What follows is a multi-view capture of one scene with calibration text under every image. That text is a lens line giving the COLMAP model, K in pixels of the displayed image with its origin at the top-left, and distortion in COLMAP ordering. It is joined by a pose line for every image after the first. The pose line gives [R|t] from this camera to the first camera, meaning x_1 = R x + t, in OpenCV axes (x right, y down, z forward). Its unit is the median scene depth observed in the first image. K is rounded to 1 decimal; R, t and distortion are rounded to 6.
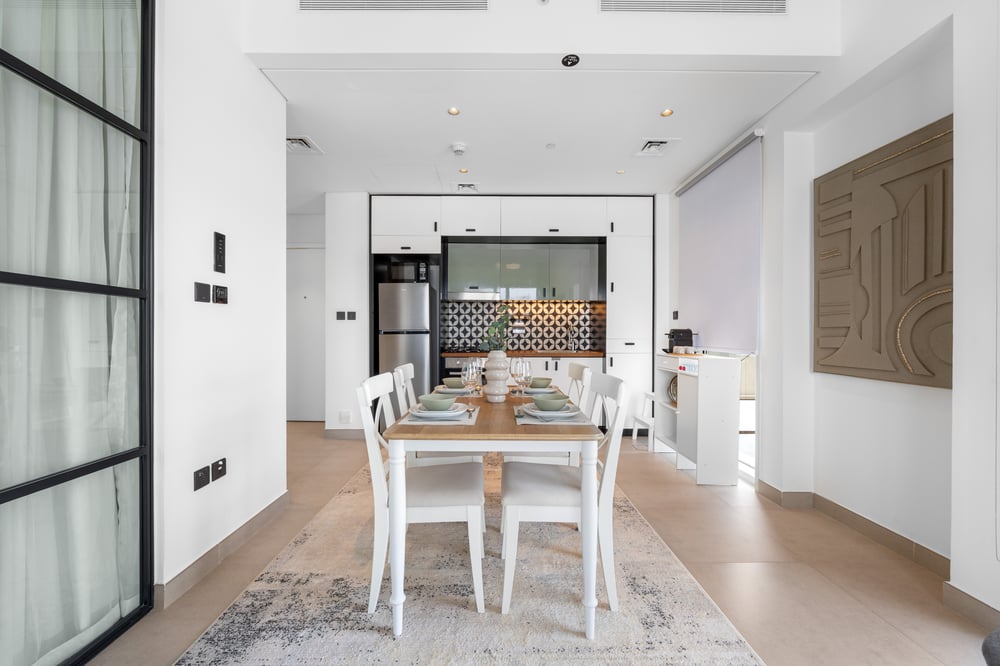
lens RADIAL K [[386.0, 0, 496.1], [0, 386.0, 333.9], [0, 0, 1]] dist [-0.000385, -0.000398]
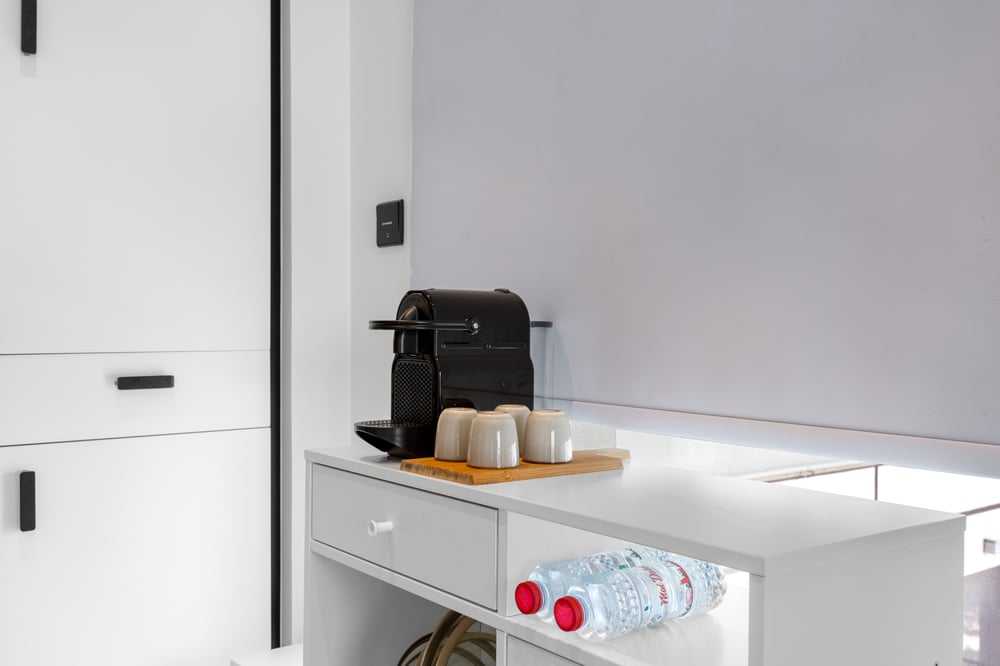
lens RADIAL K [[947.8, 0, 500.0], [0, 947.8, 333.0], [0, 0, 1]] dist [0.000462, -0.000190]
pose [[0.790419, -0.004624, 0.612549, 0.214216], [-0.001294, 0.999957, 0.009218, 0.000662], [-0.612565, -0.008079, 0.790379, 0.575409]]
